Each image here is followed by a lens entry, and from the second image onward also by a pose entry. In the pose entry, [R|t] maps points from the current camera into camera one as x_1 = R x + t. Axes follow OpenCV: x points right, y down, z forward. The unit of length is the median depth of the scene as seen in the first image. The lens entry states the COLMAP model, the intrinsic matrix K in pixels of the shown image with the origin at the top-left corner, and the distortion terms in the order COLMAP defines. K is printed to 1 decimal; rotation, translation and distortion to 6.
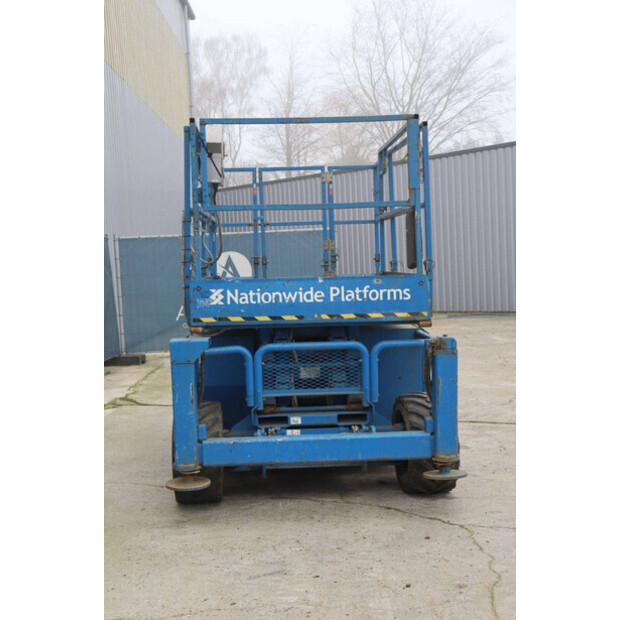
lens RADIAL K [[909.4, 0, 313.6], [0, 909.4, 313.7], [0, 0, 1]] dist [0.105081, 0.000000]
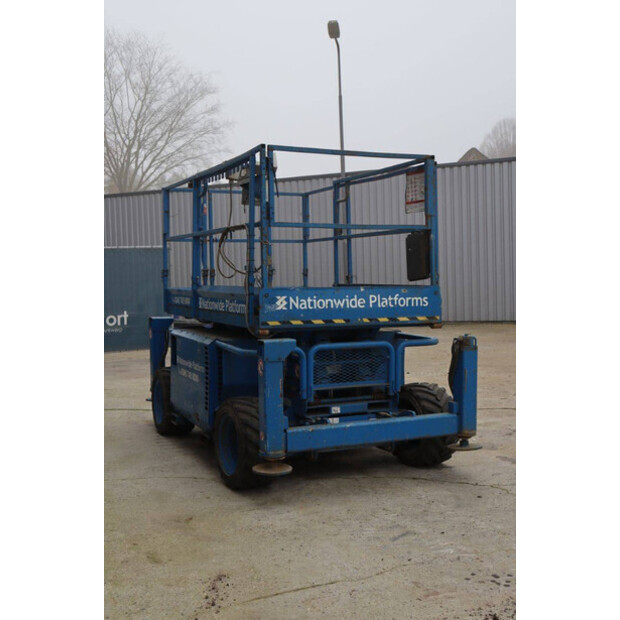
lens RADIAL K [[807.5, 0, 323.2], [0, 807.5, 316.0], [0, 0, 1]] dist [0.012364, 0.000000]
pose [[0.924794, -0.000856, 0.380468, -0.435256], [0.006026, 0.999905, -0.012397, 0.010406], [-0.380421, 0.013758, 0.924711, 0.056357]]
